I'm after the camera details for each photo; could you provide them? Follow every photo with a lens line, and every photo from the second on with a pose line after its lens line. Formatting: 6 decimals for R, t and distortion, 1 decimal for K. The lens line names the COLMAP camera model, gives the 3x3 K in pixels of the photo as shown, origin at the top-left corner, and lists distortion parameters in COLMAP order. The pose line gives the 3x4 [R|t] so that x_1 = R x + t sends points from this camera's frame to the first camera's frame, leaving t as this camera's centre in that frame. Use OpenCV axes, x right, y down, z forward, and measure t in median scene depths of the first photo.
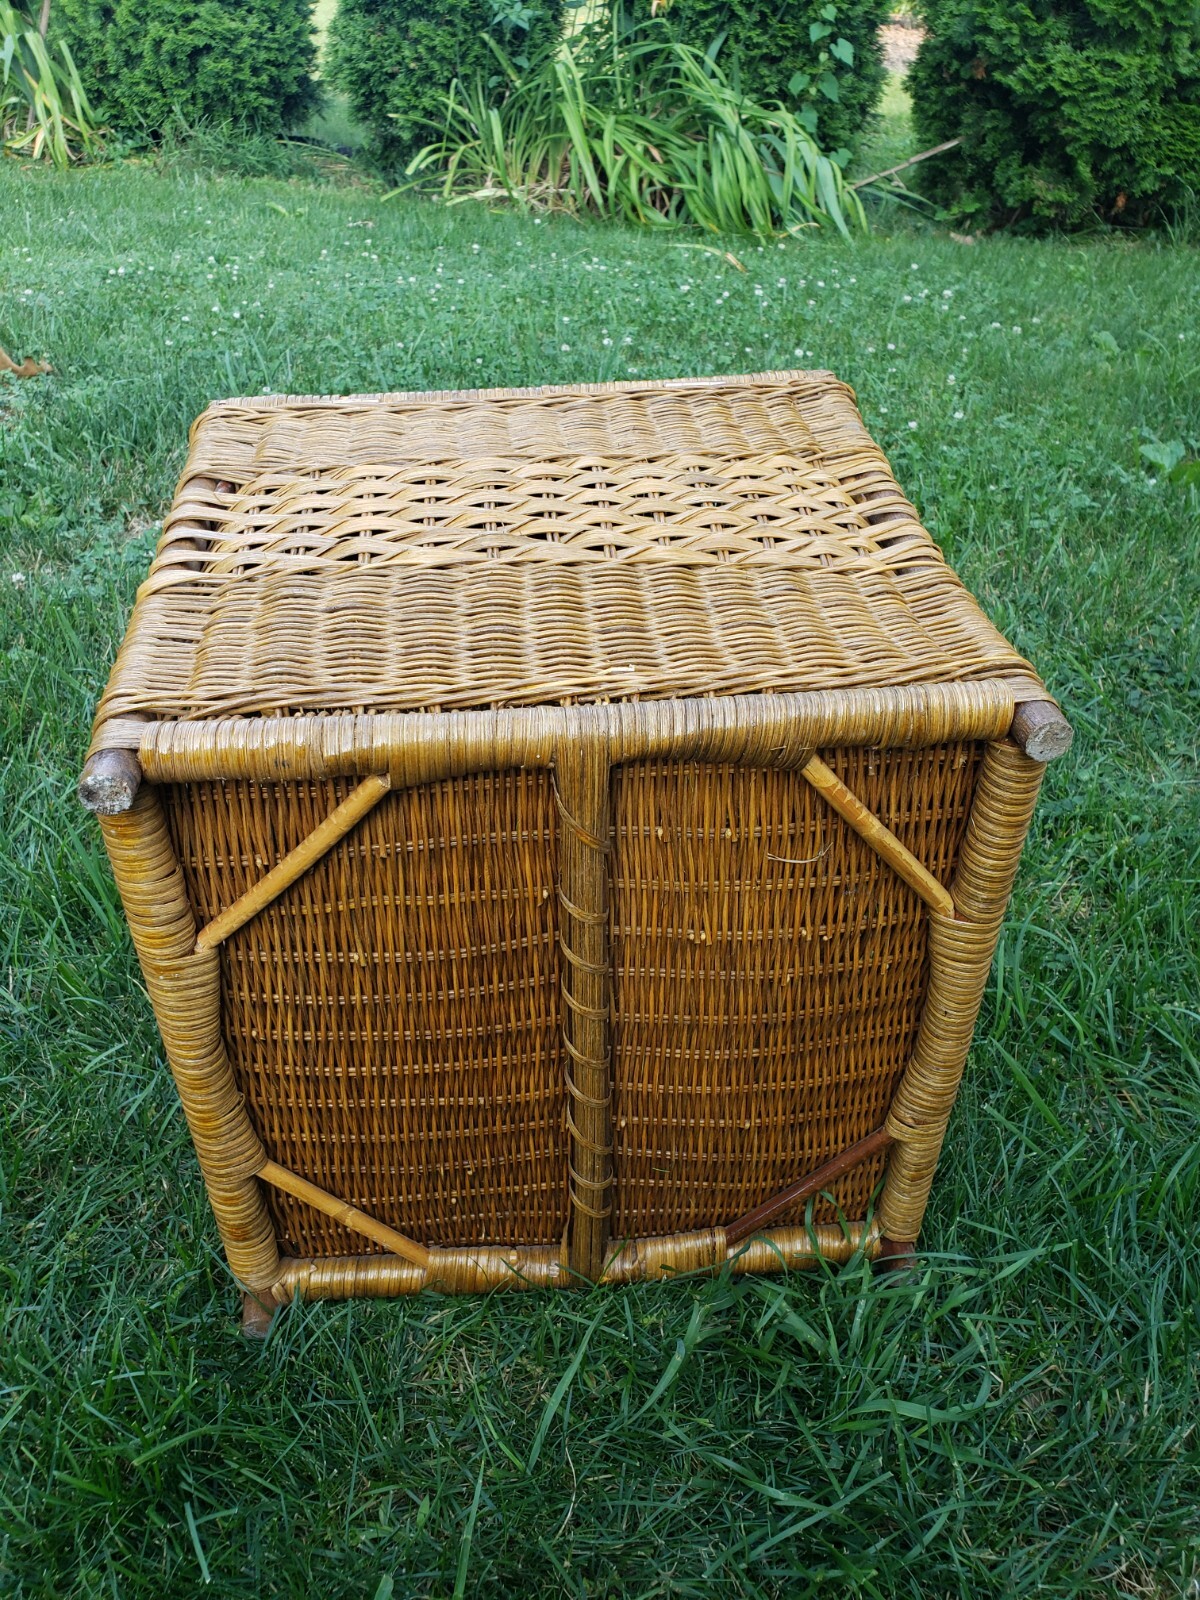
lens RADIAL K [[1245.8, 0, 594.0], [0, 1245.8, 786.3], [0, 0, 1]] dist [0.003232, 0.037682]
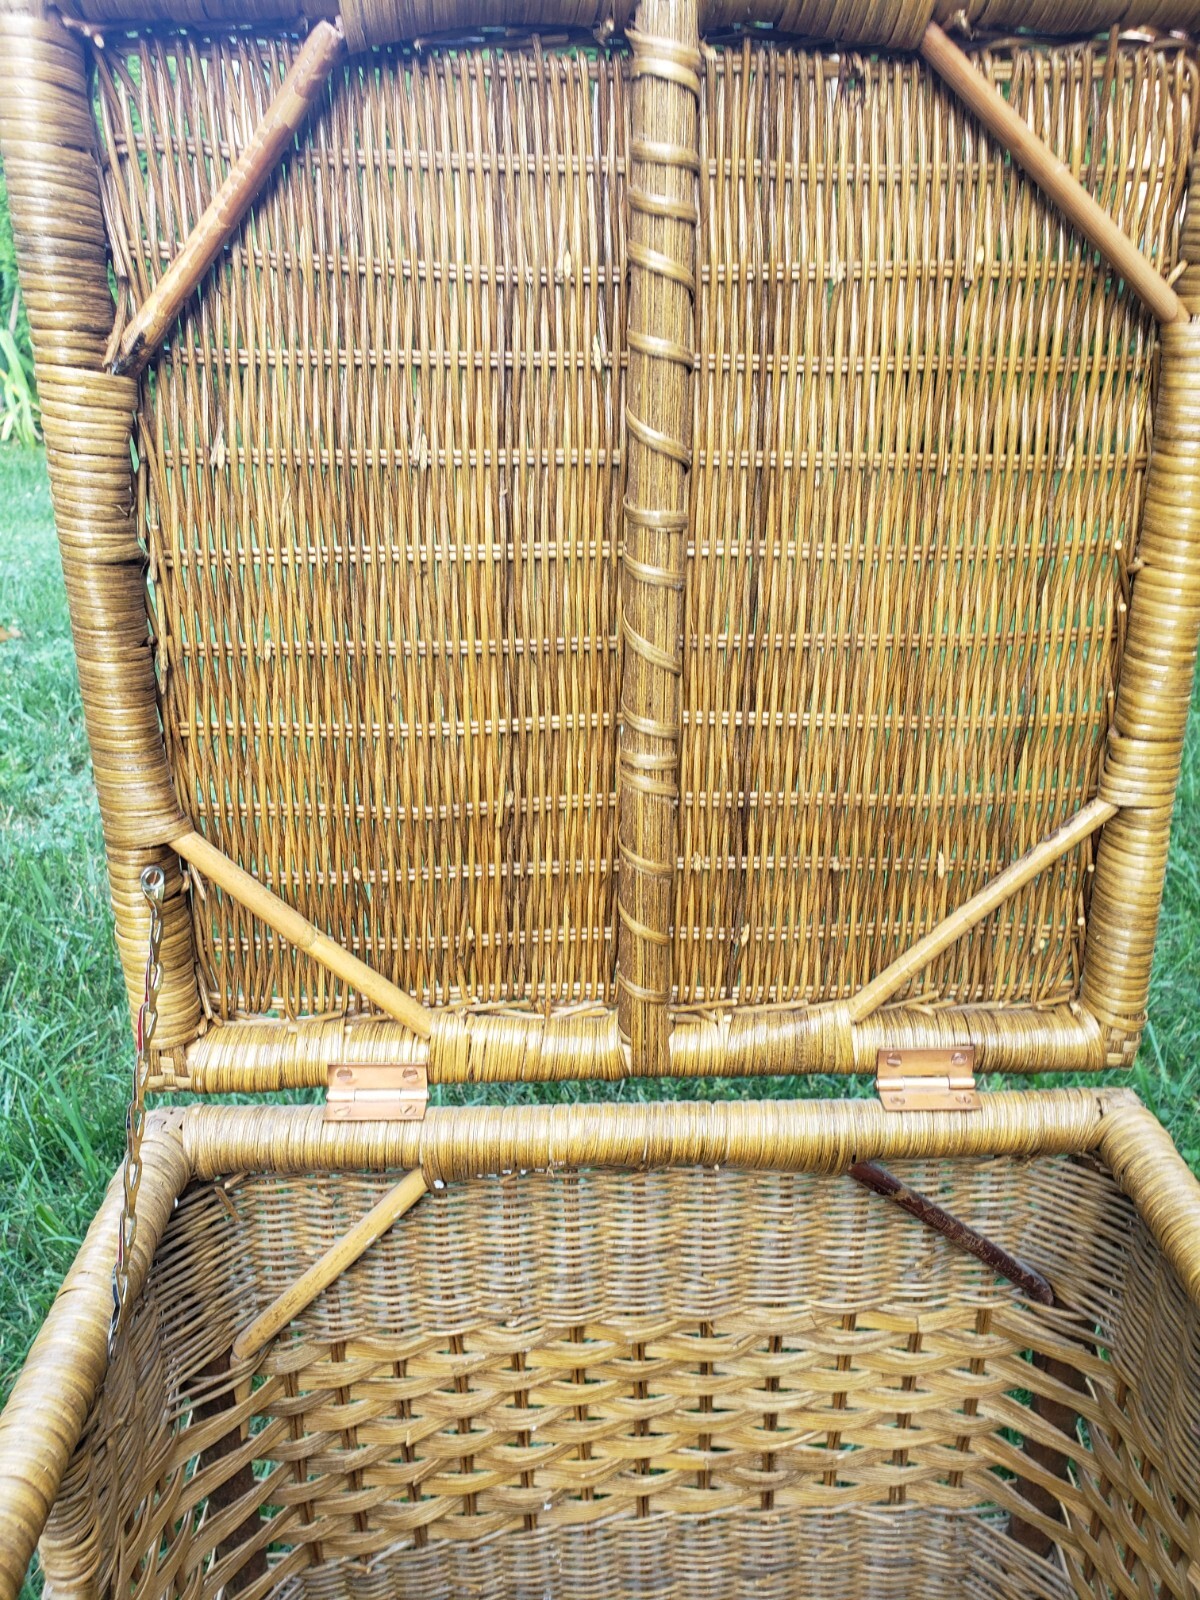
lens RADIAL K [[1279.2, 0, 609.1], [0, 1279.2, 783.7], [0, 0, 1]] dist [-0.025465, 0.045051]
pose [[0.997744, -0.051054, 0.043585, 0.004014], [0.057872, 0.983199, -0.173122, 0.002105], [-0.034014, 0.175253, 0.983936, -0.028238]]
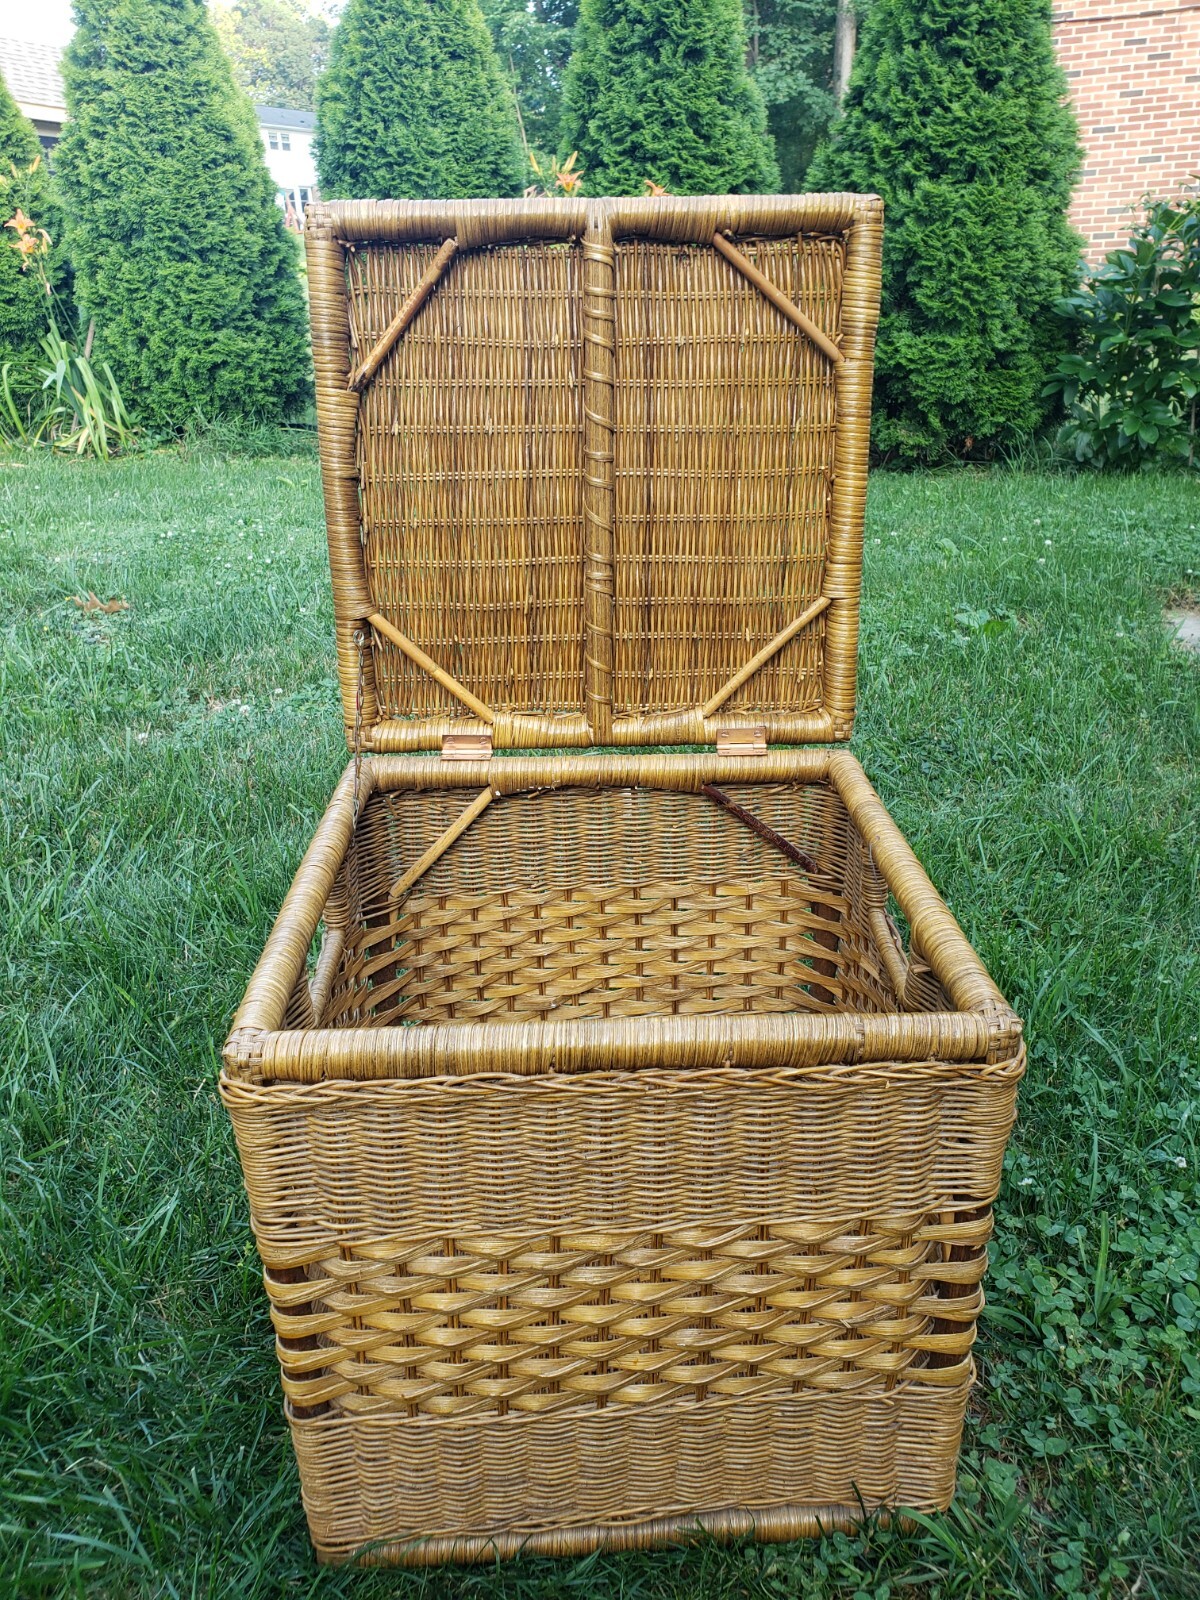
lens RADIAL K [[1245.8, 0, 600.7], [0, 1245.8, 766.8], [0, 0, 1]] dist [0.003232, 0.037682]
pose [[0.998043, -0.056768, 0.026226, 0.005068], [0.060767, 0.979413, -0.192502, 0.062818], [-0.014758, 0.193719, 0.980946, -0.141620]]
